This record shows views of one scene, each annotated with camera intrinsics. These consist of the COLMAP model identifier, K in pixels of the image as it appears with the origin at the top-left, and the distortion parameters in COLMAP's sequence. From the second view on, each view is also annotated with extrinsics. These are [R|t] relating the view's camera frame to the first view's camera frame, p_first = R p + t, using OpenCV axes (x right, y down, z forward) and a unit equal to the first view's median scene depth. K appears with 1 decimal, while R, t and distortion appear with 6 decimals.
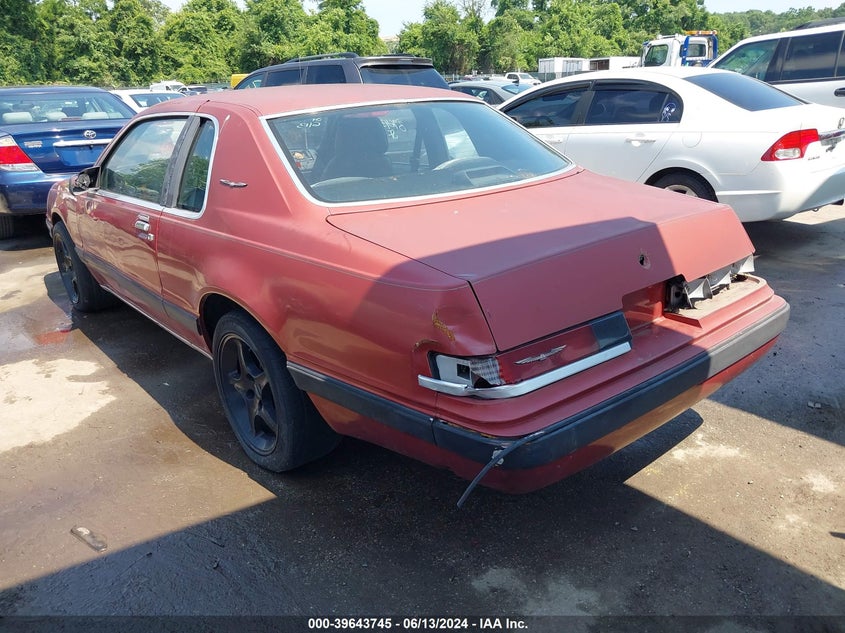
lens RADIAL K [[683.9, 0, 422.5], [0, 683.9, 316.5], [0, 0, 1]] dist [-0.003836, -0.001299]
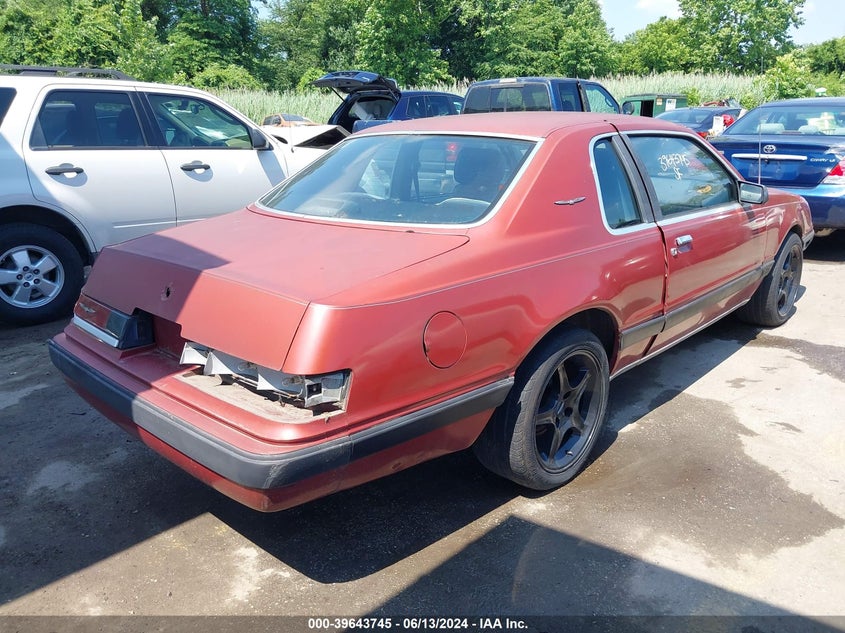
lens RADIAL K [[683.9, 0, 422.5], [0, 683.9, 316.5], [0, 0, 1]] dist [-0.003836, -0.001299]
pose [[0.106305, 0.318224, -0.942037, 1.200071], [-0.315478, 0.909250, 0.271547, -0.402349], [0.942960, 0.268325, 0.197051, 1.026584]]
